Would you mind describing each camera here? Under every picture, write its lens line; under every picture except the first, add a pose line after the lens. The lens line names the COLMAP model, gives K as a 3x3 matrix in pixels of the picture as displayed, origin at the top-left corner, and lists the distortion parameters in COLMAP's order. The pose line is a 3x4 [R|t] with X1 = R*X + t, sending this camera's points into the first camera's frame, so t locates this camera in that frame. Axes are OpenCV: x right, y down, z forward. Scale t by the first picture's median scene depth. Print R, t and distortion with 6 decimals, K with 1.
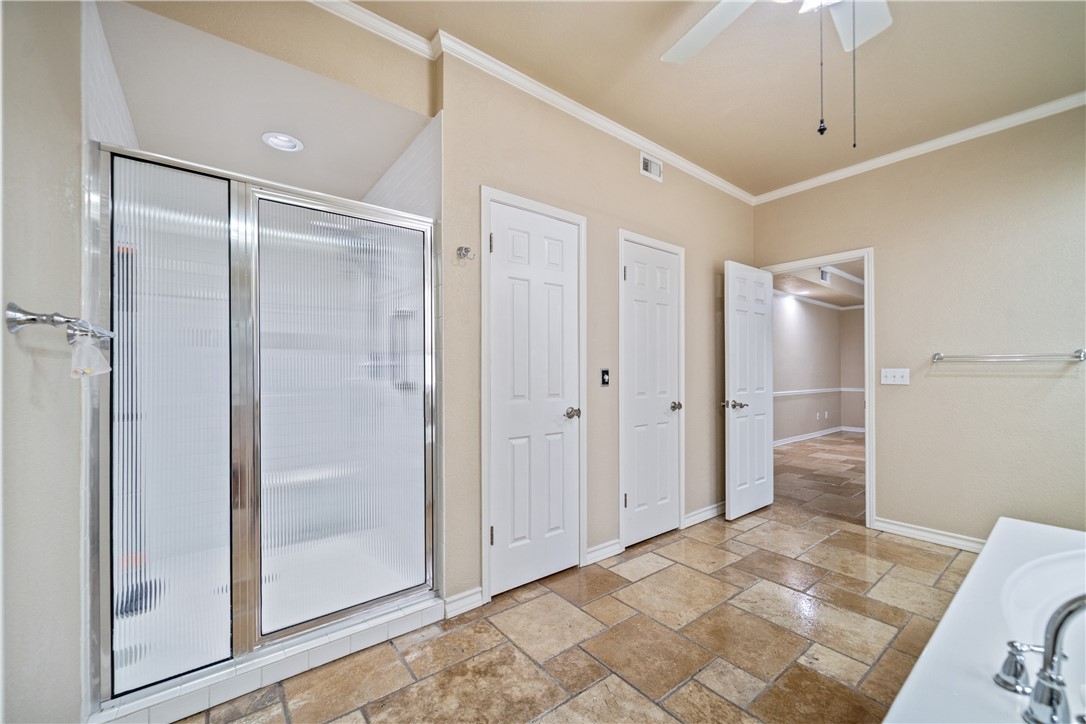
lens RADIAL K [[432.2, 0, 542.4], [0, 432.2, 369.3], [0, 0, 1]] dist [-0.000436, -0.000046]
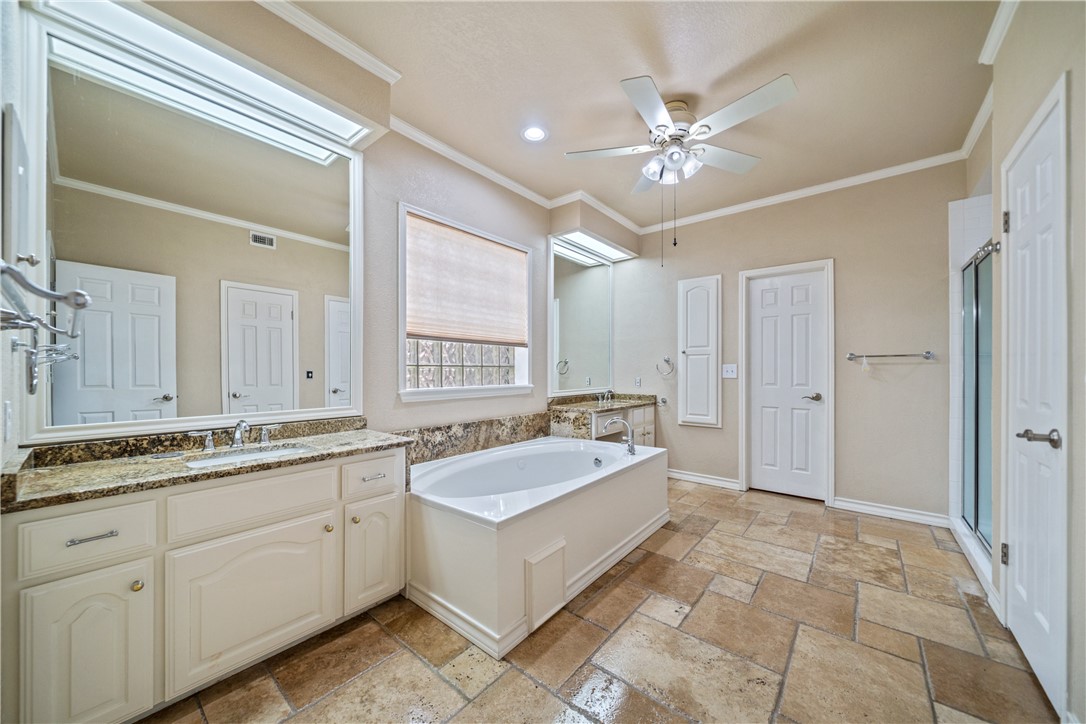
lens RADIAL K [[397.1, 0, 541.6], [0, 397.1, 374.3], [0, 0, 1]] dist [-0.002065, -0.000199]
pose [[-0.976236, -0.000361, -0.216708, 1.253784], [-0.000423, 1.000000, 0.000239, 0.023137], [0.216708, 0.000325, -0.976236, 2.018838]]
